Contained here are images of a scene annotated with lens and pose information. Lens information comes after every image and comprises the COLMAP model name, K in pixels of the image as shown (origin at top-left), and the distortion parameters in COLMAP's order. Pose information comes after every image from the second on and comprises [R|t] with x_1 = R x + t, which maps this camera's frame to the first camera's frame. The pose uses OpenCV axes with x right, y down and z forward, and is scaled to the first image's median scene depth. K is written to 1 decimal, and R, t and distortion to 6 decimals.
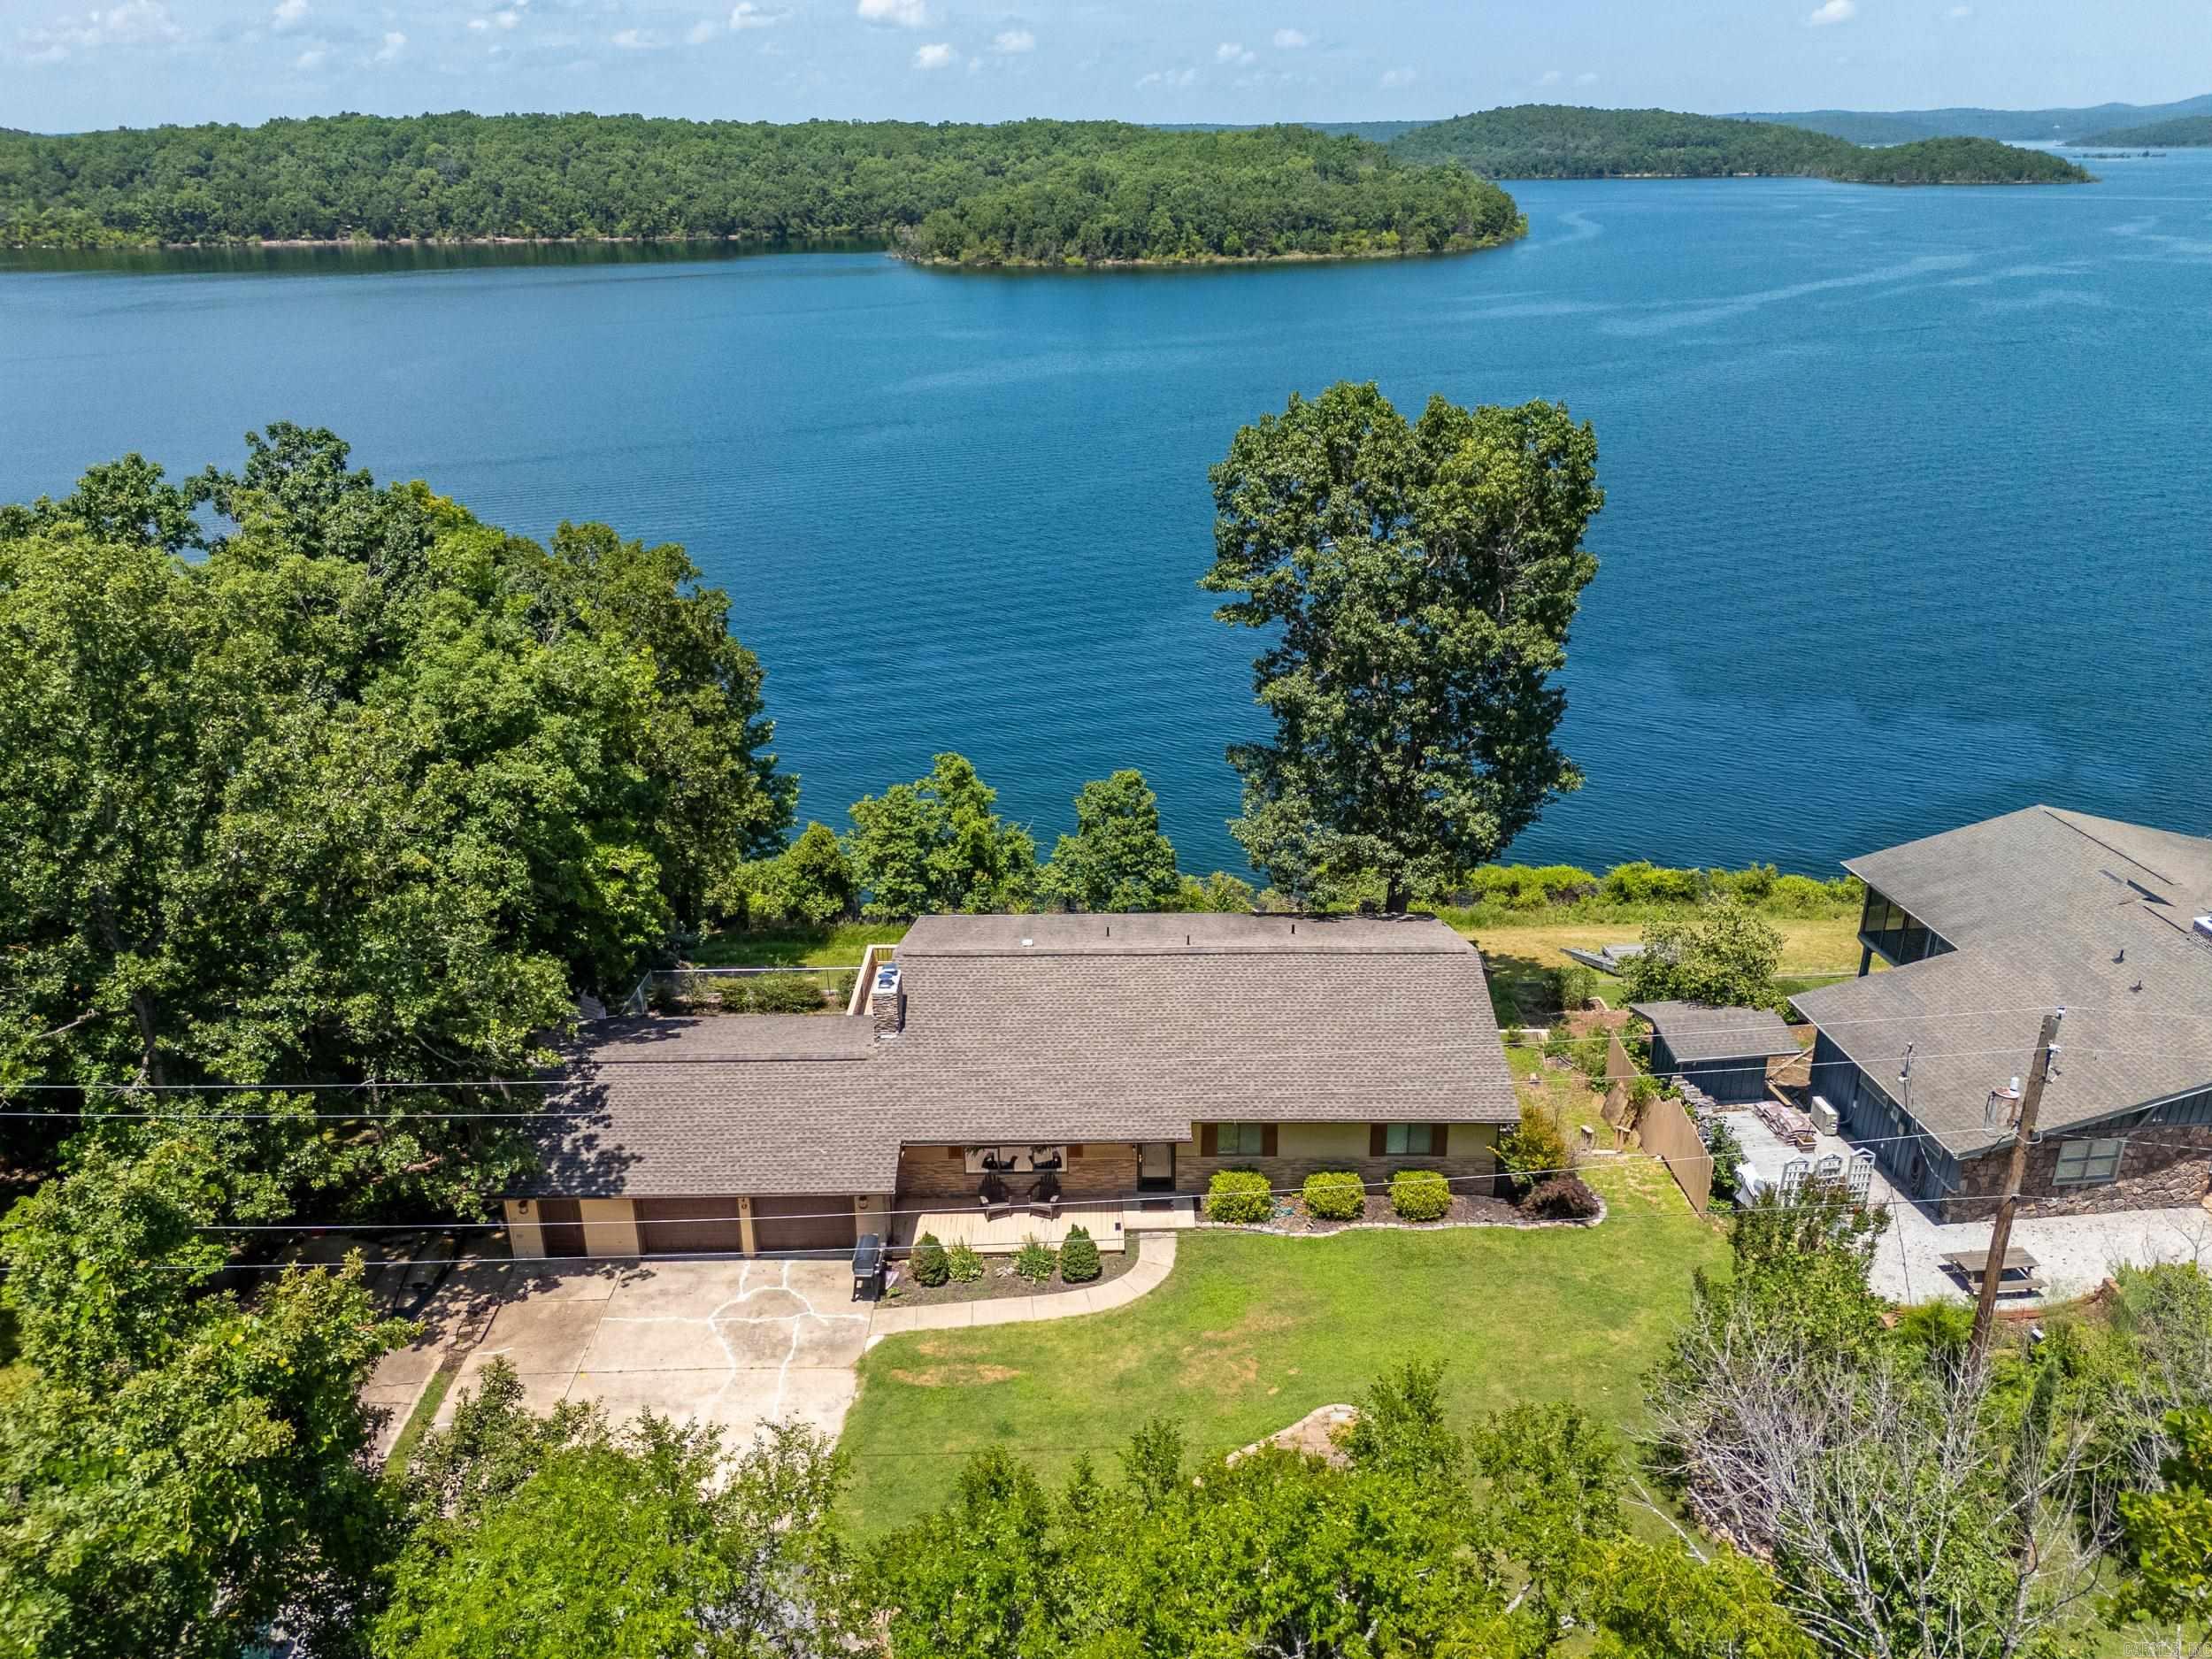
lens RADIAL K [[1630.9, 0, 1115.4], [0, 1630.9, 829.4], [0, 0, 1]] dist [0.064581, -0.057118]
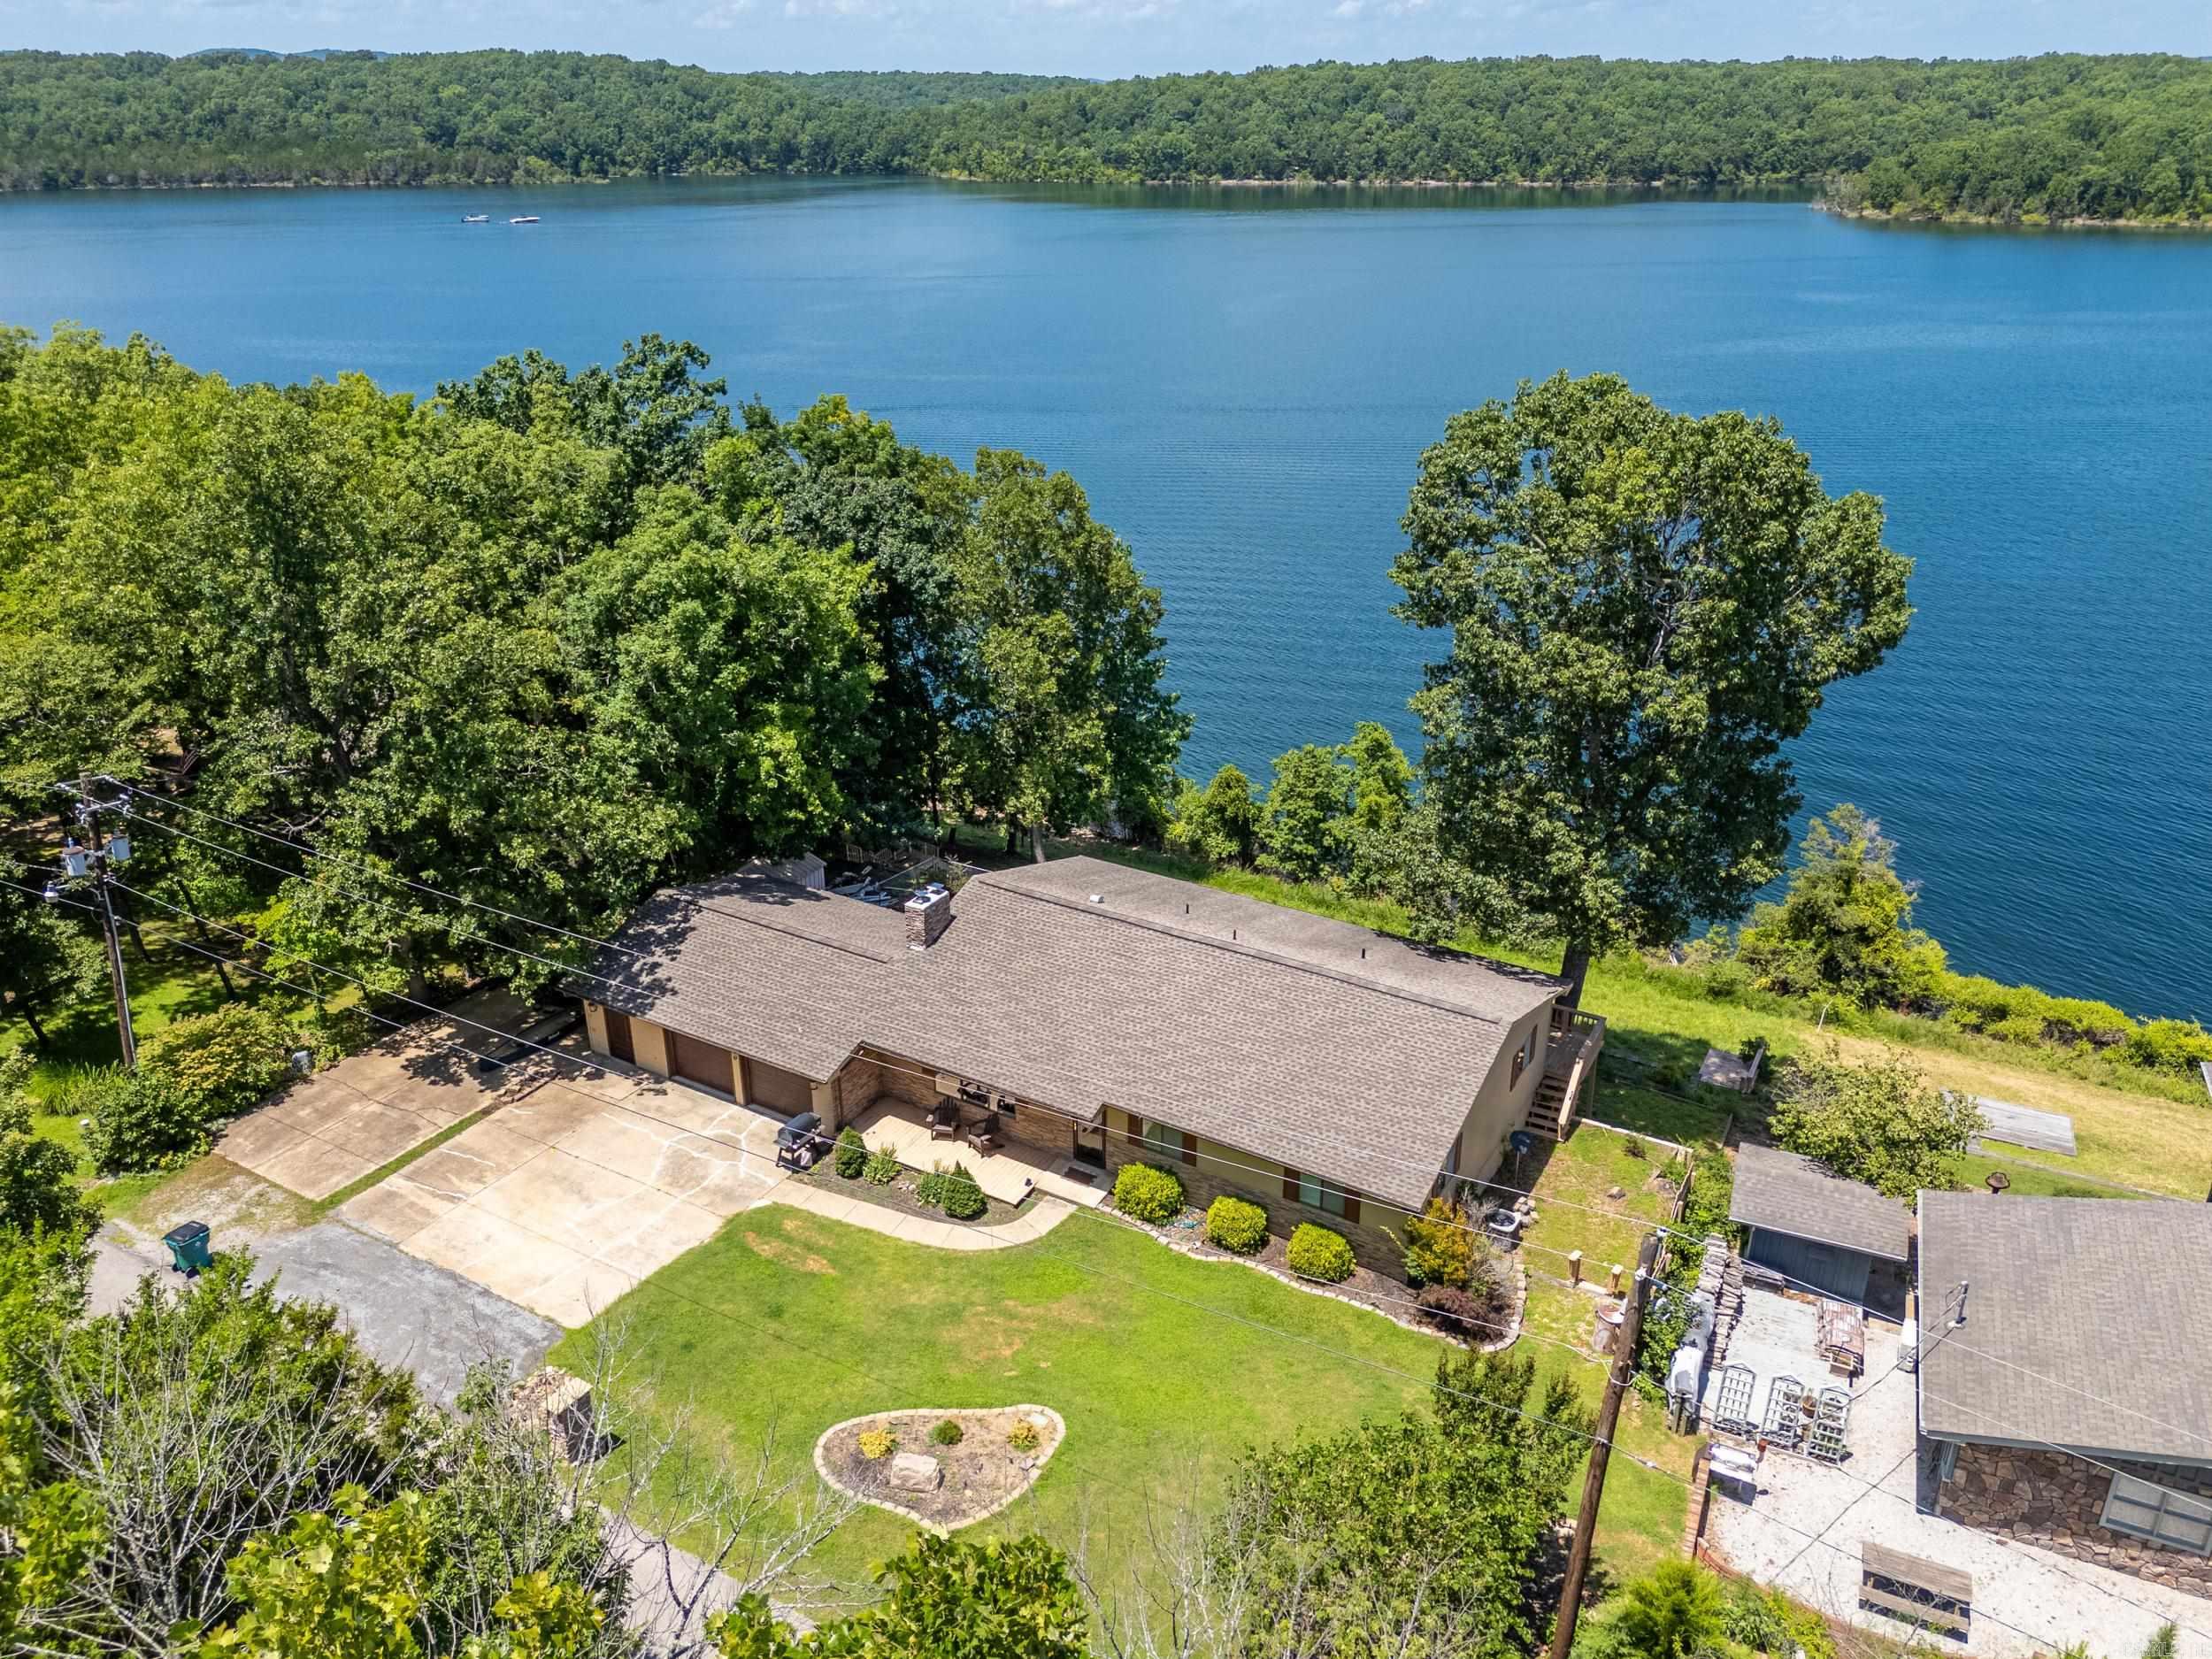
lens RADIAL K [[1630.9, 0, 1115.4], [0, 1630.9, 829.4], [0, 0, 1]] dist [0.064581, -0.057118]
pose [[0.858092, 0.213324, -0.467089, 0.239234], [-0.199570, 0.976660, 0.079419, -0.031598], [0.473129, 0.025068, 0.880637, 0.063563]]
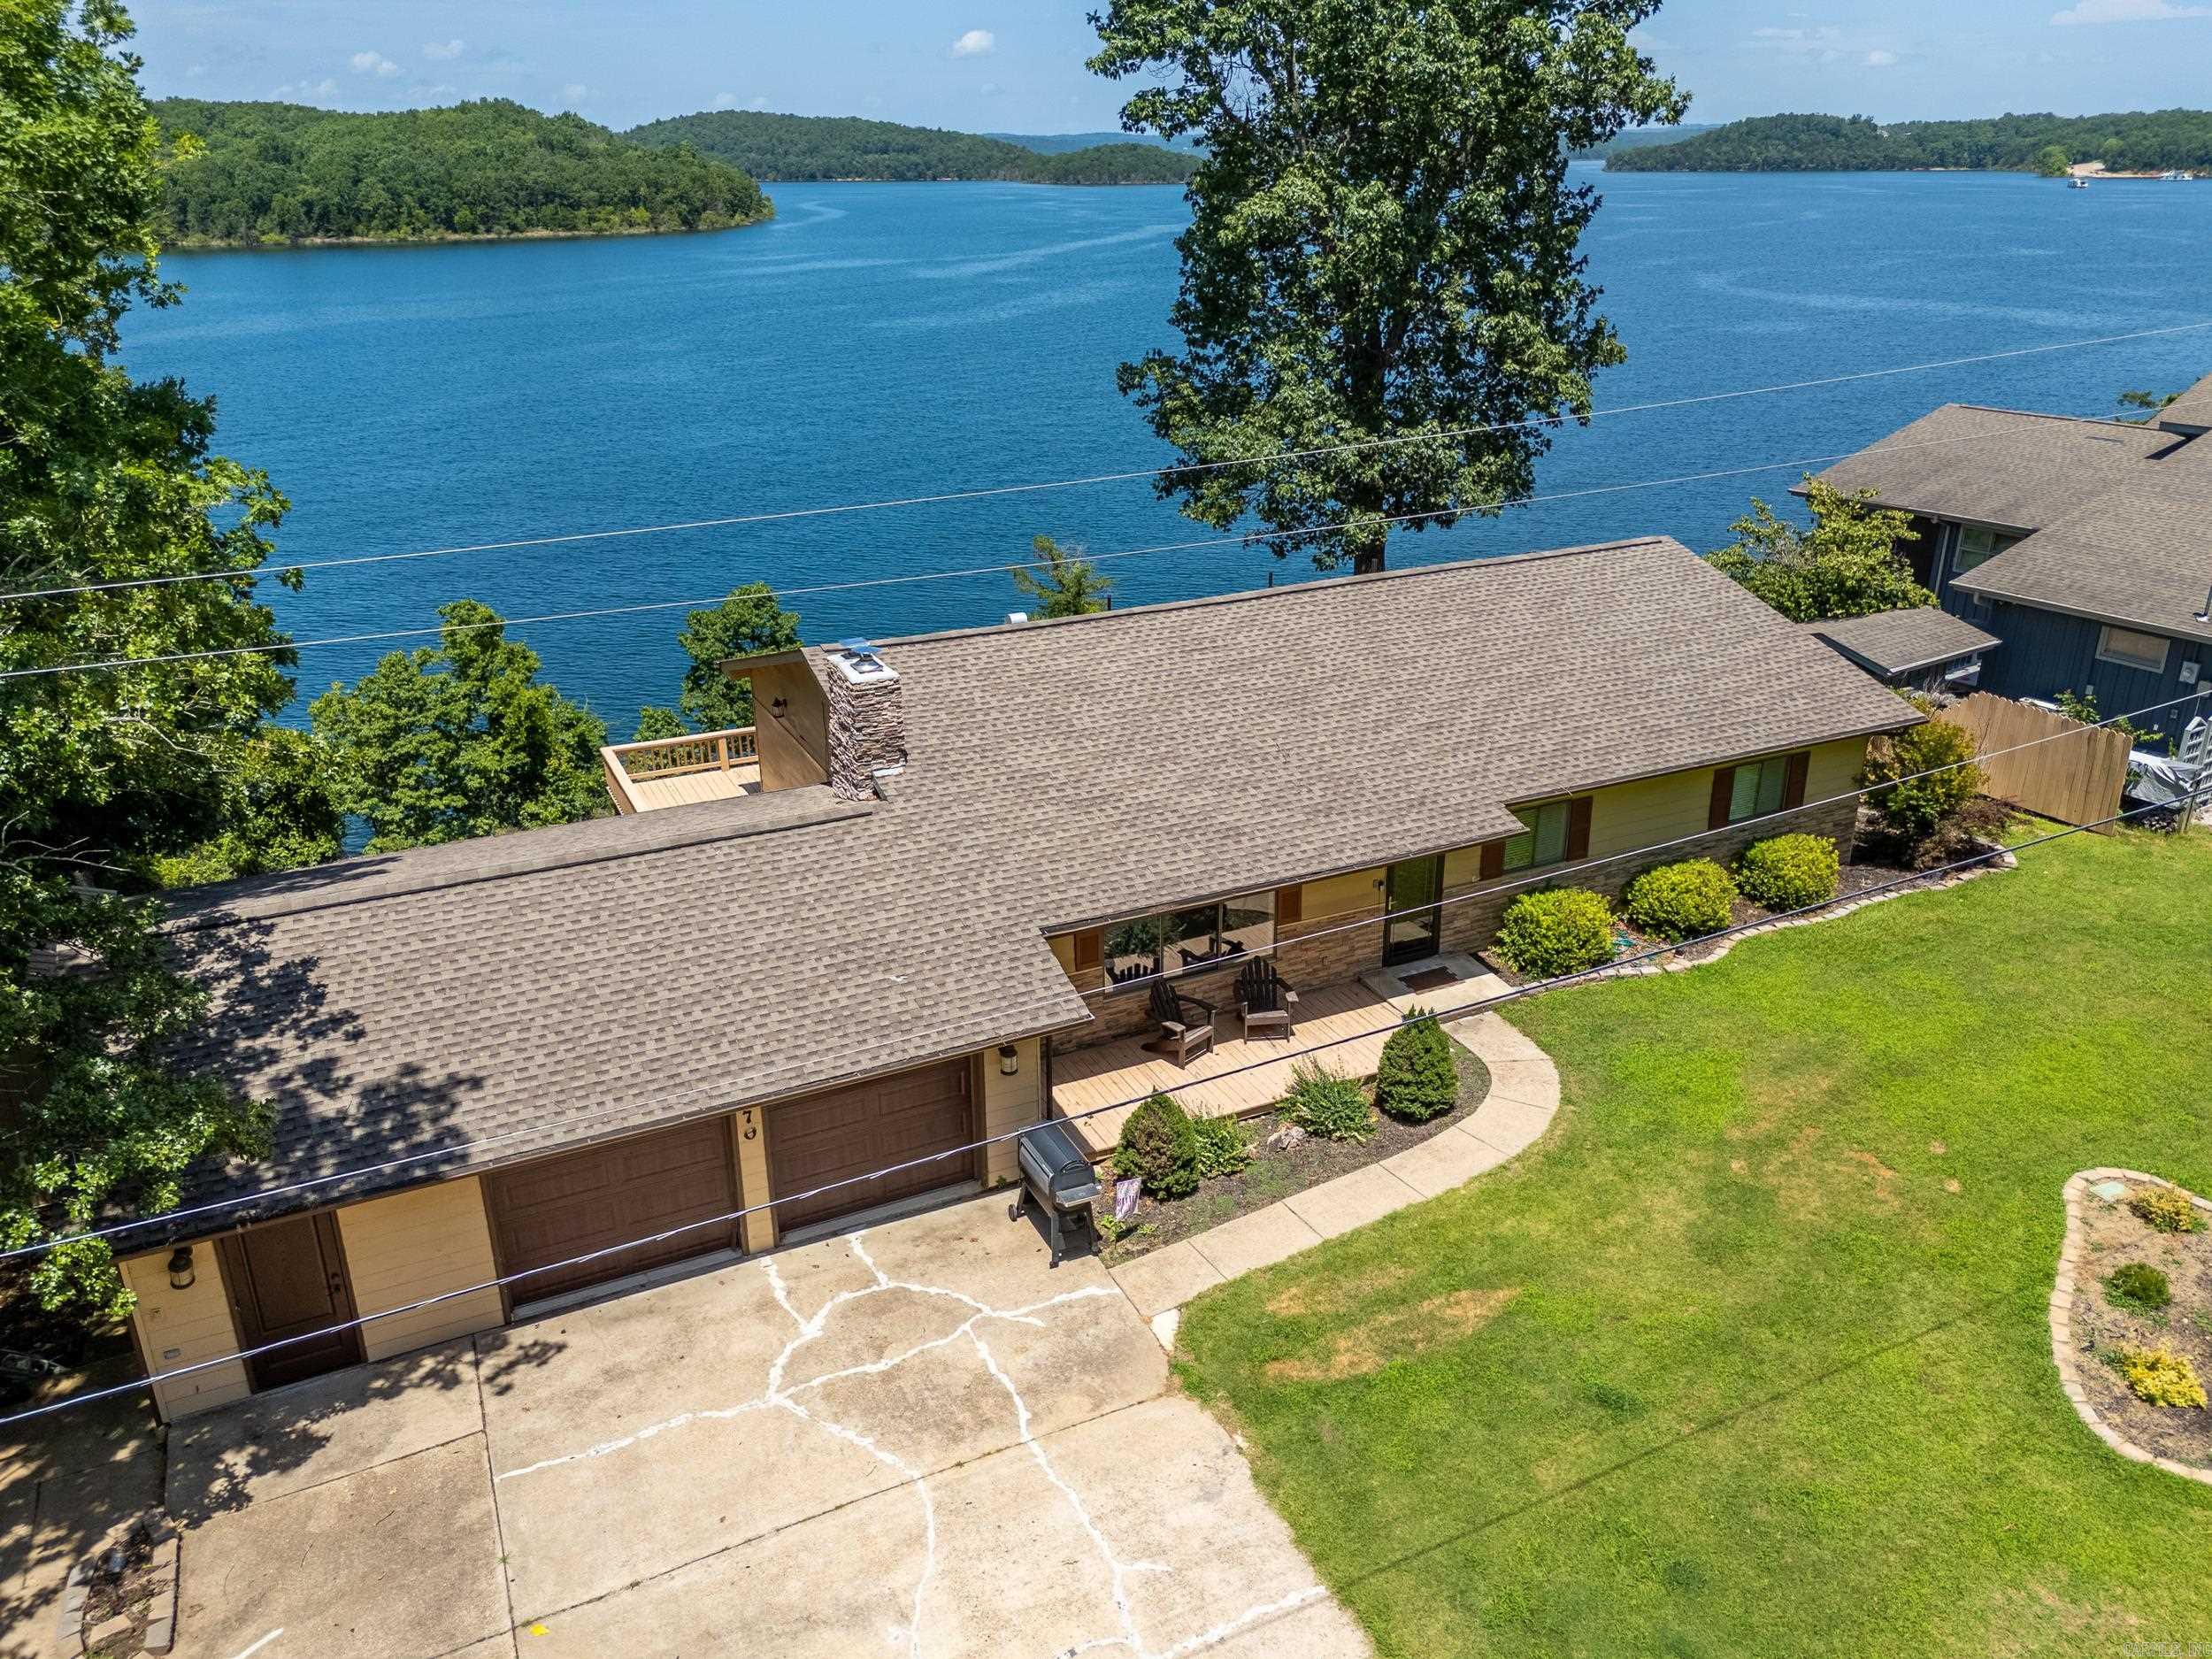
lens RADIAL K [[1639.3, 0, 1115.9], [0, 1639.3, 811.9], [0, 0, 1]] dist [0.061789, -0.052424]
pose [[0.902739, -0.160782, 0.399014, -0.146446], [0.169048, 0.985499, 0.014649, 0.075722], [-0.395583, 0.054229, 0.916828, 0.270002]]
